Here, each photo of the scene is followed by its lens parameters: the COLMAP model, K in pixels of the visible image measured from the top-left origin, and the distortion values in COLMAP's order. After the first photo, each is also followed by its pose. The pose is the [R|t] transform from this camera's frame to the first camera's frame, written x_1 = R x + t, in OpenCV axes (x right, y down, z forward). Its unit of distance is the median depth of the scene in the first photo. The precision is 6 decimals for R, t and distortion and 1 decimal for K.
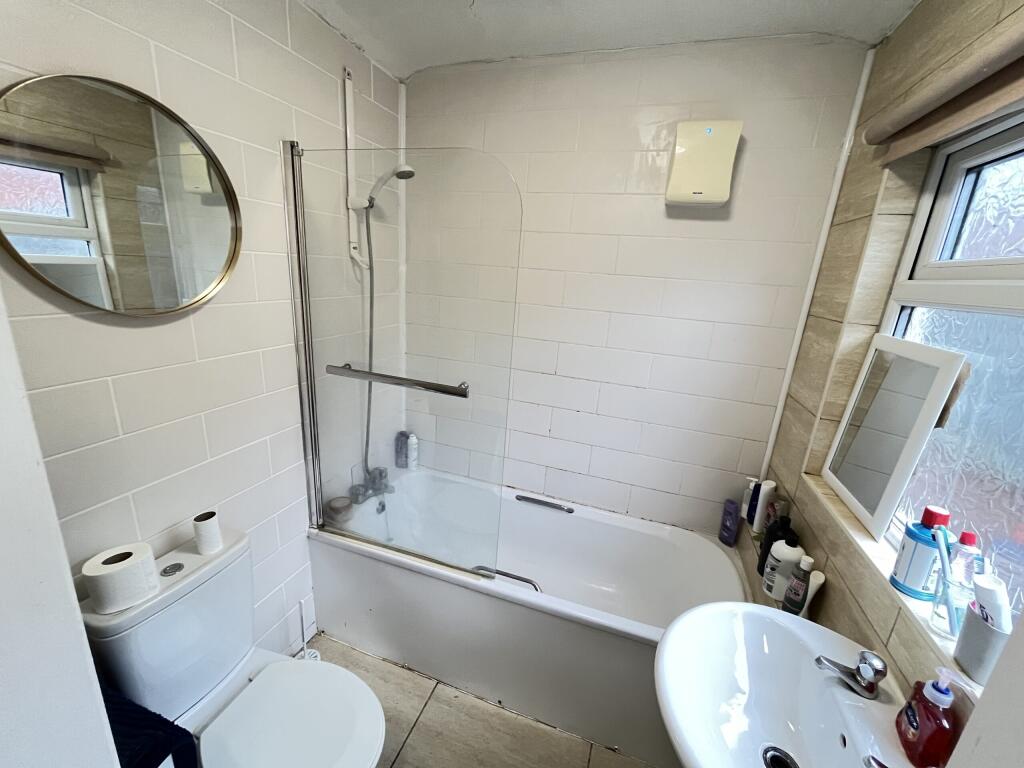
lens RADIAL K [[412.0, 0, 510.2], [0, 412.0, 384.3], [0, 0, 1]] dist [0.000635, -0.000257]
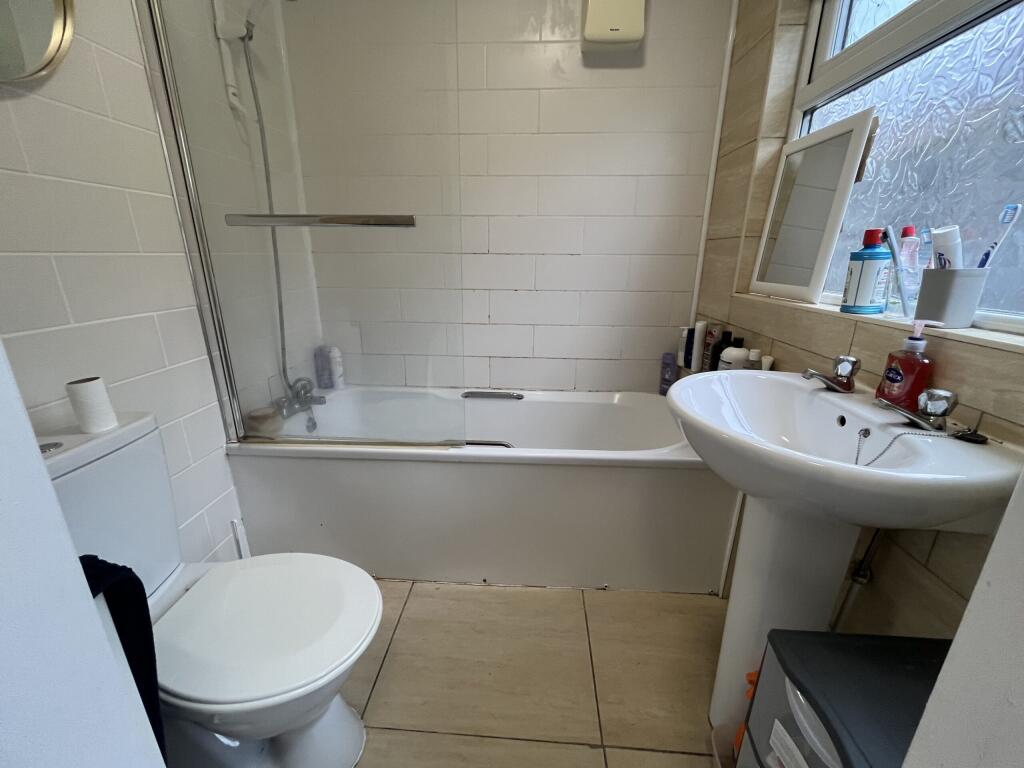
lens RADIAL K [[412.0, 0, 510.0], [0, 412.0, 382.3], [0, 0, 1]] dist [0.000635, -0.000257]
pose [[0.961697, -0.136682, 0.237606, -0.127681], [0.128220, 0.990445, 0.050785, 0.267730], [-0.242277, -0.018374, 0.970033, 0.069479]]
